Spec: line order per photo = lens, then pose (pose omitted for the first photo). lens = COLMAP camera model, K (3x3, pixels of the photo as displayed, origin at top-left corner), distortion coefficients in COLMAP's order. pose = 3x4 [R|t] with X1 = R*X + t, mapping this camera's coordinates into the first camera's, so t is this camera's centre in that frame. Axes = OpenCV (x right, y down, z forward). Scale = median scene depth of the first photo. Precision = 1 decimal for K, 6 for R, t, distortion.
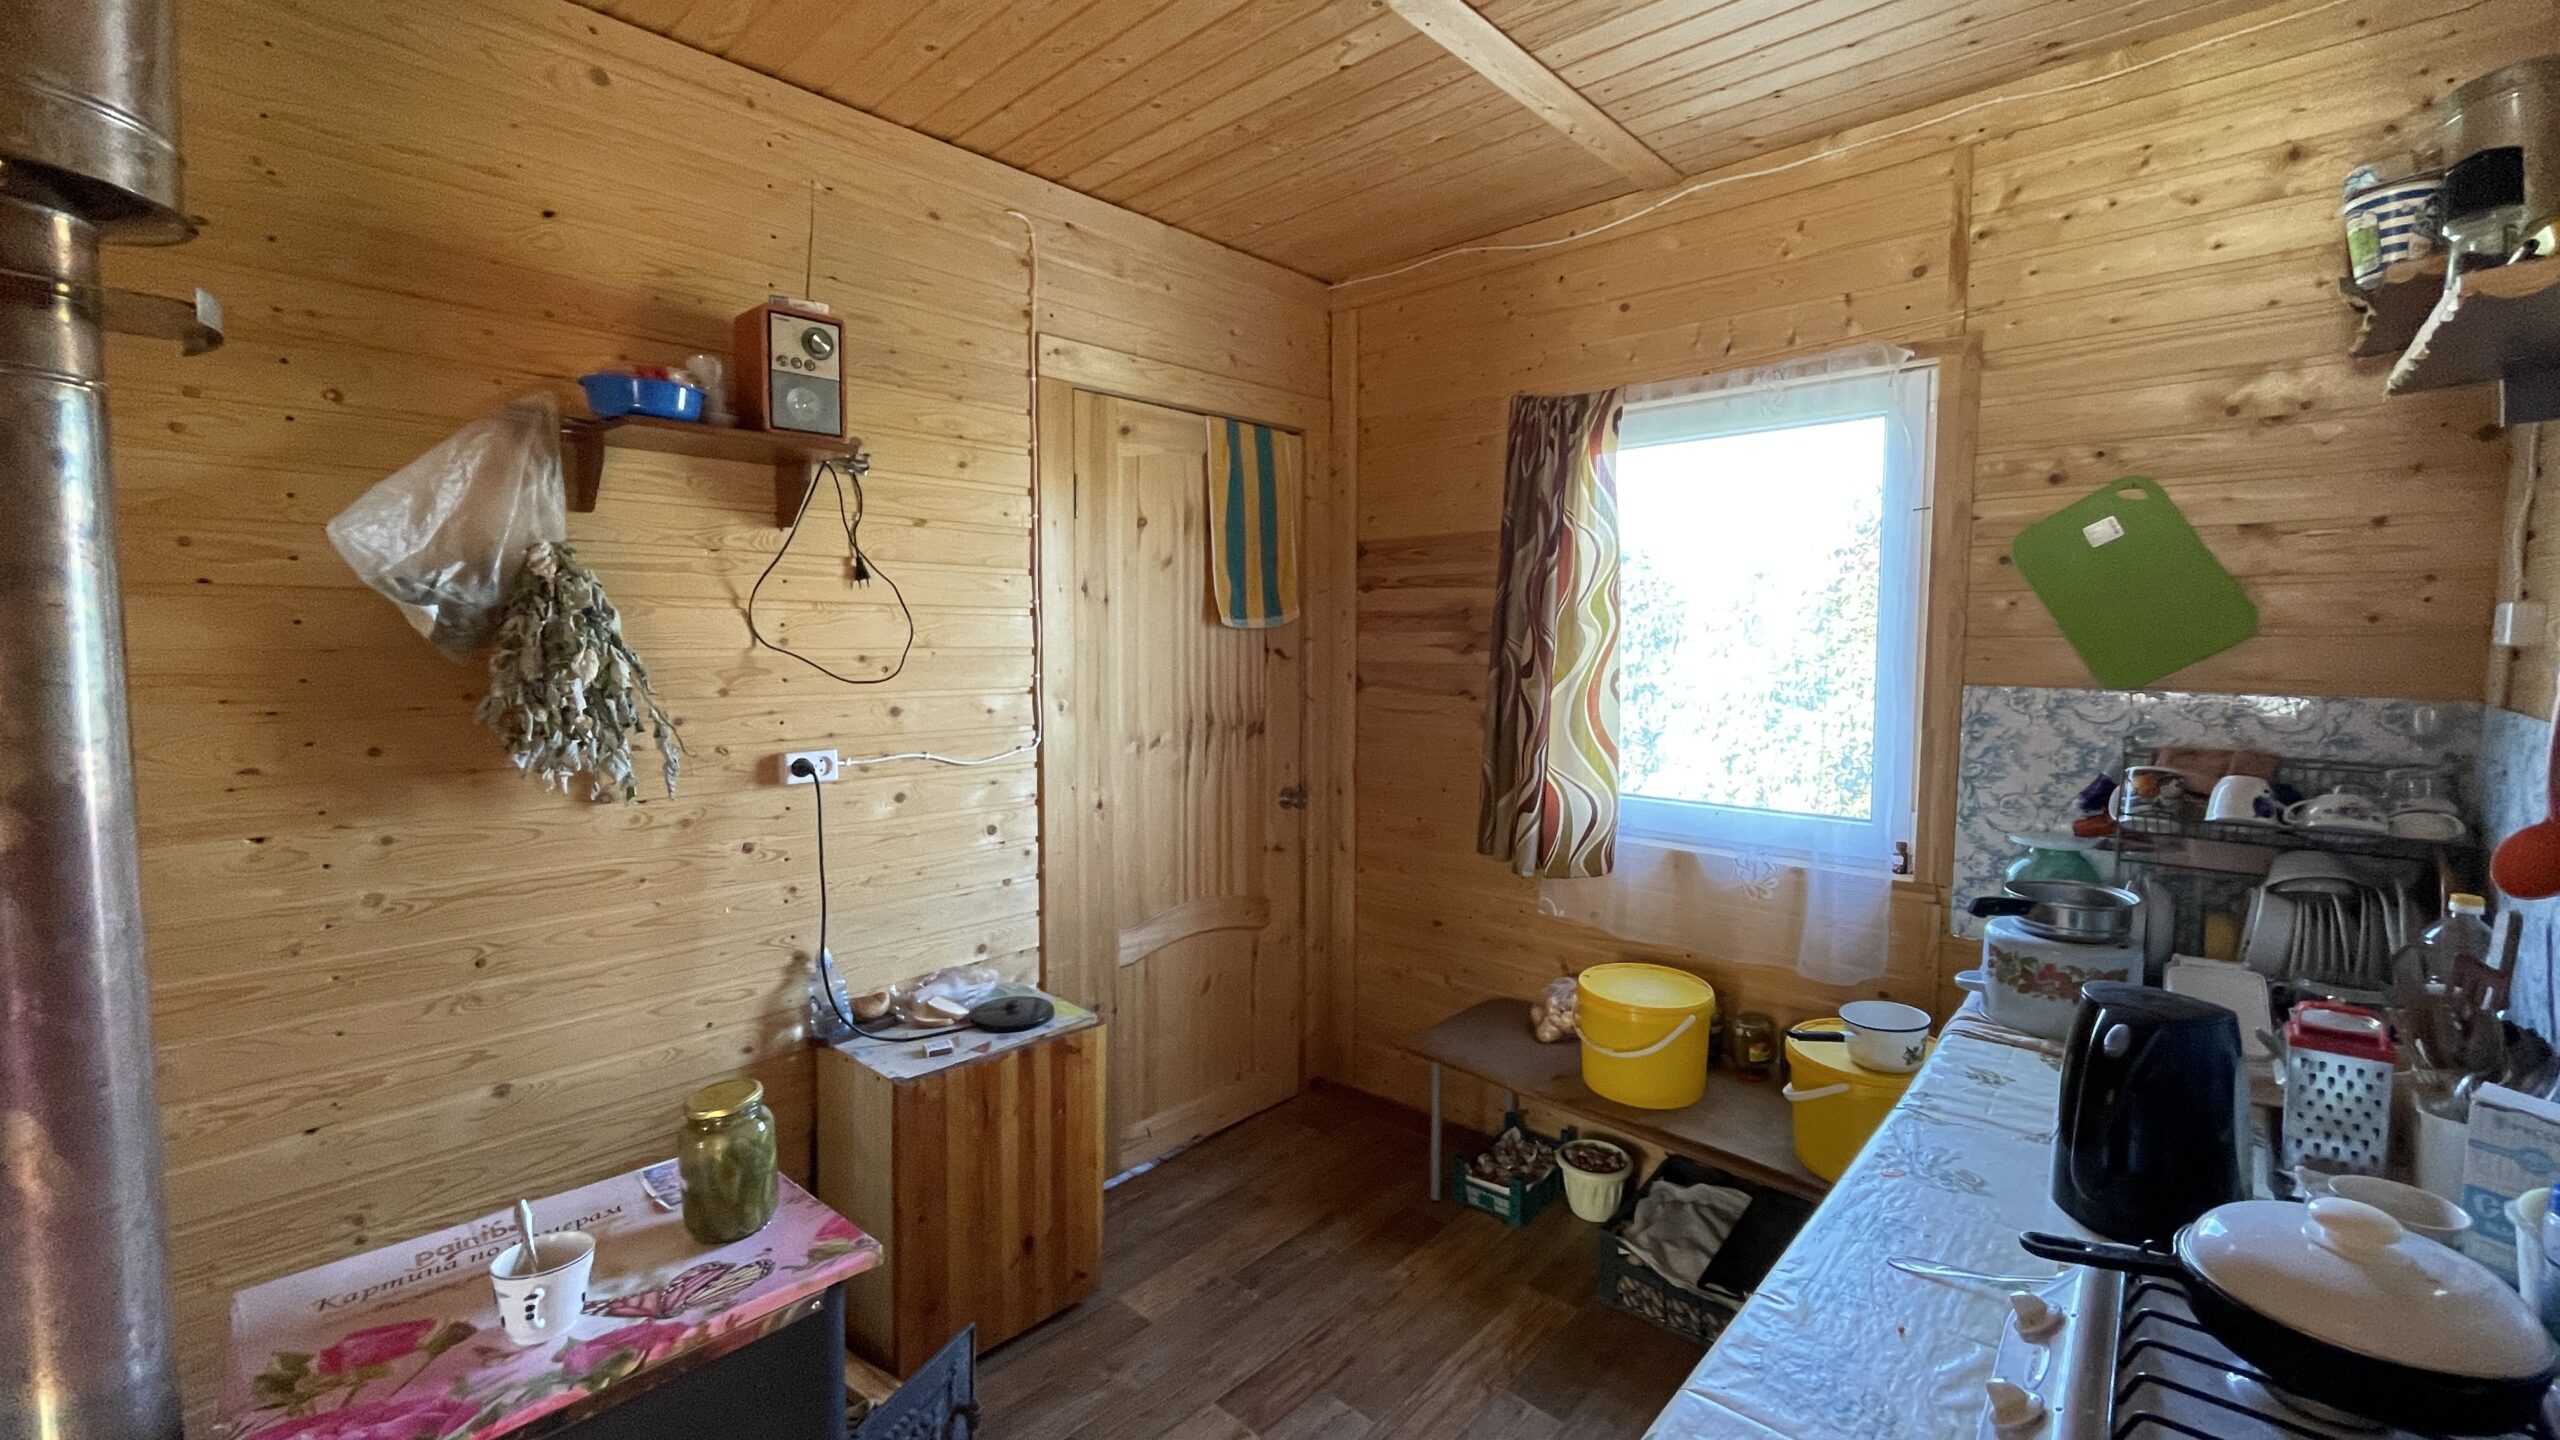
lens RADIAL K [[1041.9, 0, 1282.9], [0, 1041.9, 722.1], [0, 0, 1]] dist [-0.003267, -0.000144]
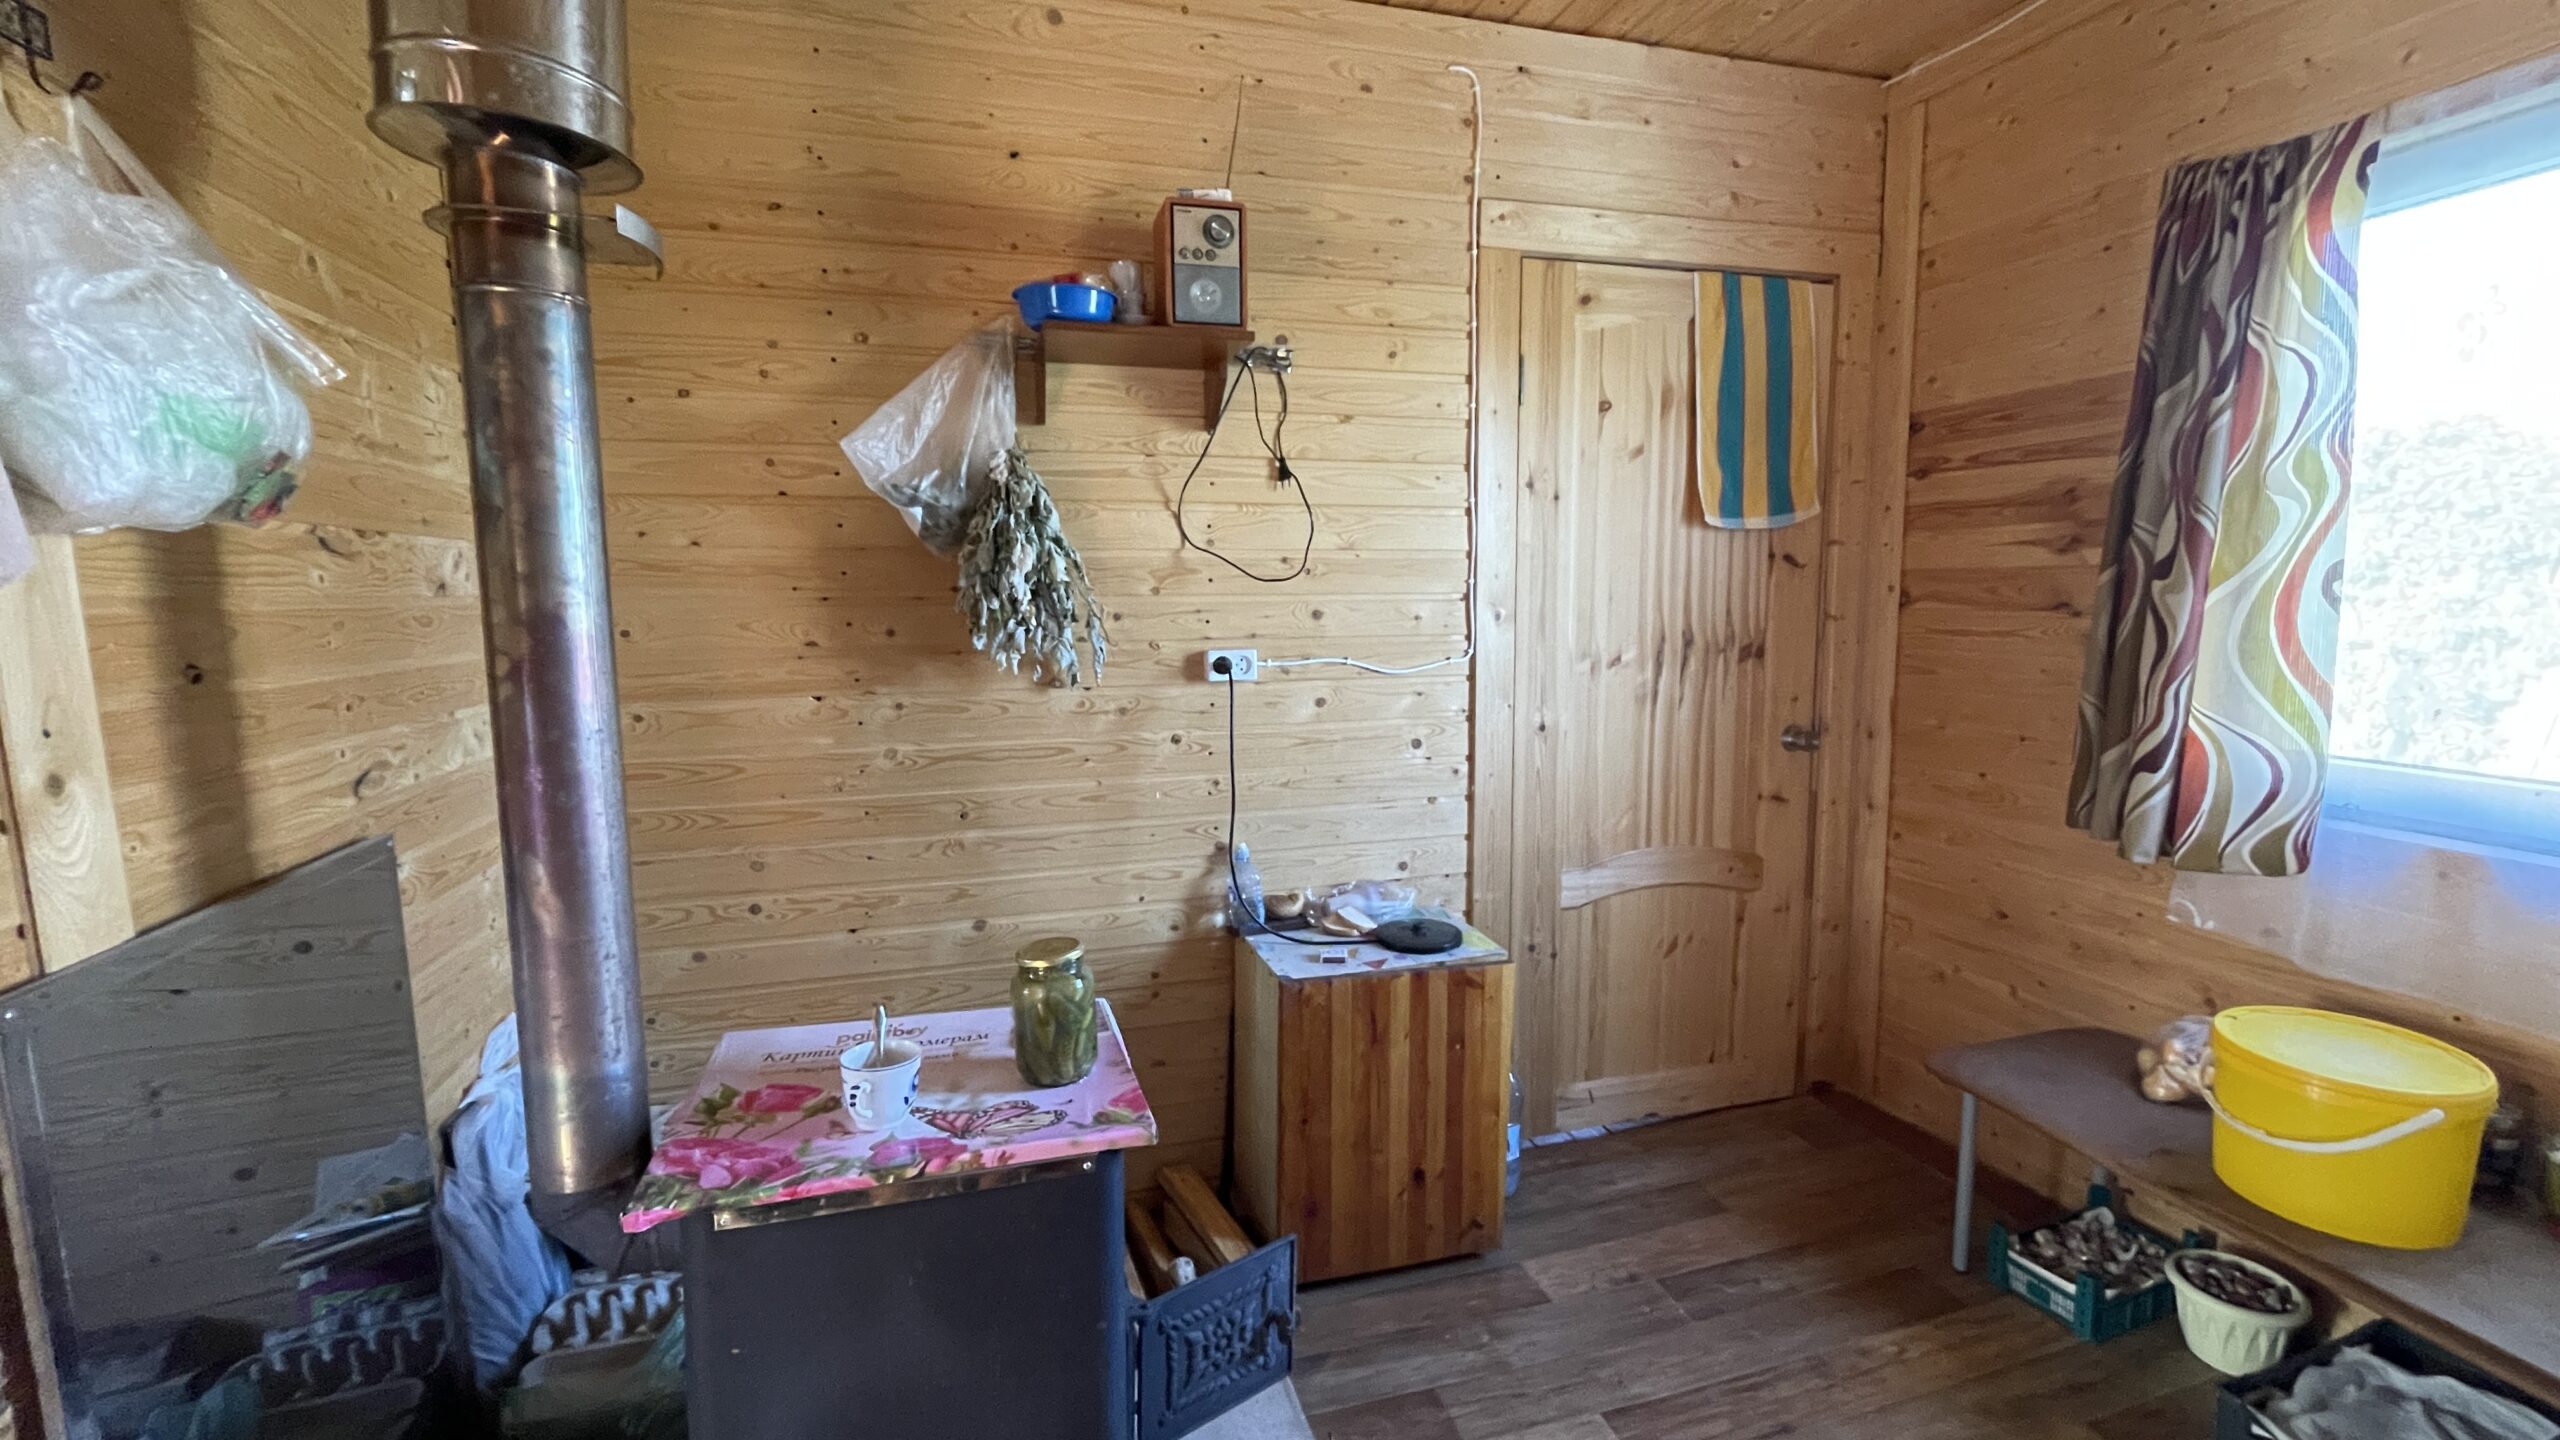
lens RADIAL K [[1041.9, 0, 1277.6], [0, 1041.9, 718.1], [0, 0, 1]] dist [-0.003267, -0.000144]
pose [[0.859229, 0.050582, -0.509085, 0.100565], [-0.028175, 0.998269, 0.051634, 0.036341], [0.510815, -0.030022, 0.859166, 0.122557]]
